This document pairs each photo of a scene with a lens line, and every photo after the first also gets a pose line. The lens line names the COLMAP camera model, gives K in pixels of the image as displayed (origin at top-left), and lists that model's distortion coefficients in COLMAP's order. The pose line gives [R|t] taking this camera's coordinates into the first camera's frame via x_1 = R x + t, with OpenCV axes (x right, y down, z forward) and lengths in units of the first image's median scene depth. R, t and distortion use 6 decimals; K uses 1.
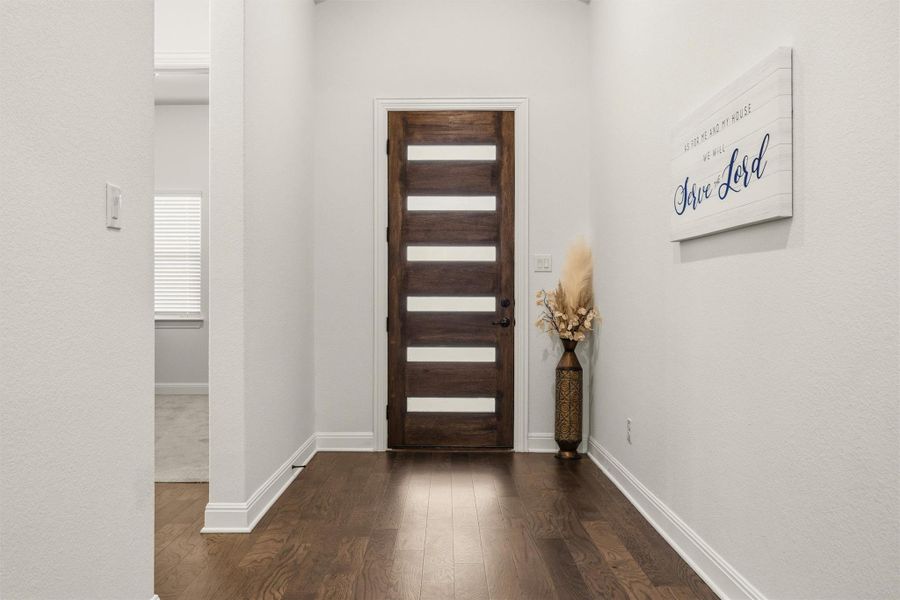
lens RADIAL K [[543.5, 0, 449.5], [0, 543.5, 301.5], [0, 0, 1]] dist [0.004904, 0.000393]
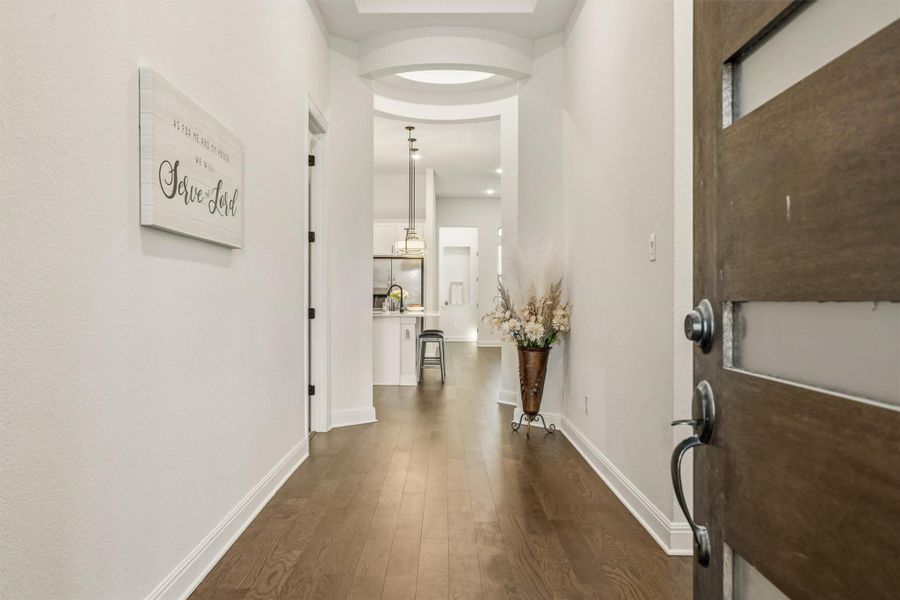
lens RADIAL K [[543.5, 0, 450.7], [0, 543.5, 296.6], [0, 0, 1]] dist [0.004904, 0.000393]
pose [[-0.999946, -0.005984, -0.008505, 0.013655], [-0.005992, 0.999982, 0.000942, -0.018244], [0.008499, 0.000993, -0.999963, 1.982891]]
